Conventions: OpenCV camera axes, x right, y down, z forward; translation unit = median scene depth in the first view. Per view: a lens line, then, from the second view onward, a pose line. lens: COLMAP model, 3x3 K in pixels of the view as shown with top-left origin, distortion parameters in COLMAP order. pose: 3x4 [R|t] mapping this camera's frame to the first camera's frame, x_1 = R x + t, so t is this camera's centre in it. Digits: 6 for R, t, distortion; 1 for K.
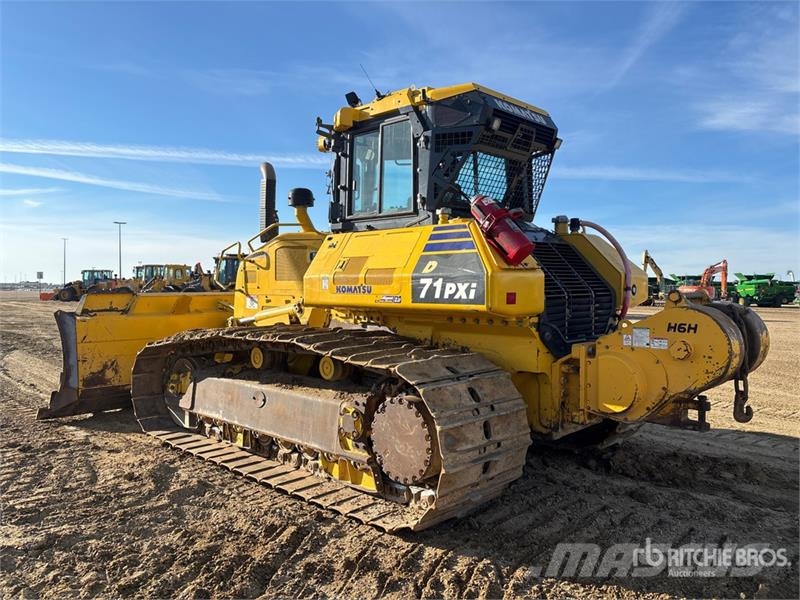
lens RADIAL K [[601.5, 0, 403.4], [0, 601.5, 299.1], [0, 0, 1]] dist [0.052675, -0.048924]
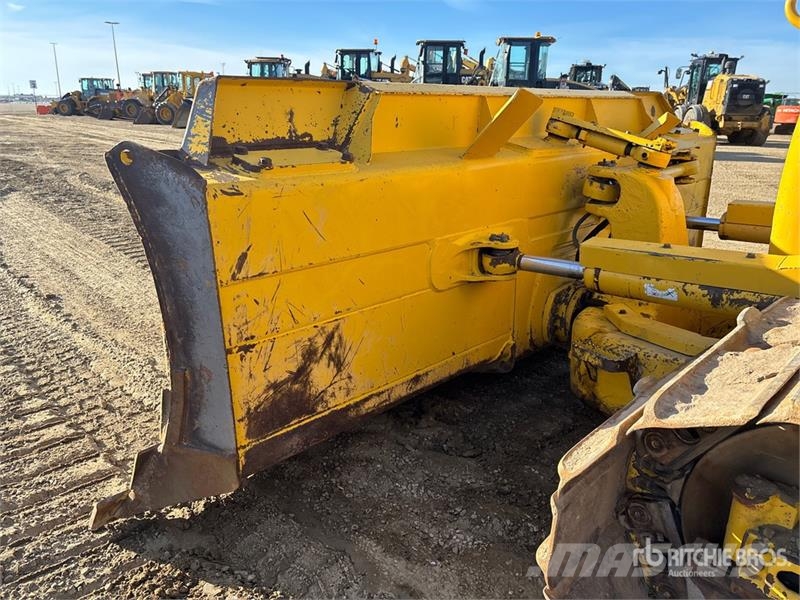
lens RADIAL K [[601.5, 0, 403.4], [0, 601.5, 299.1], [0, 0, 1]] dist [0.052675, -0.048924]
pose [[0.999798, 0.015350, -0.012947, -0.115624], [-0.011010, 0.958211, 0.285850, 0.001929], [0.016793, -0.285649, 0.958187, 0.193399]]
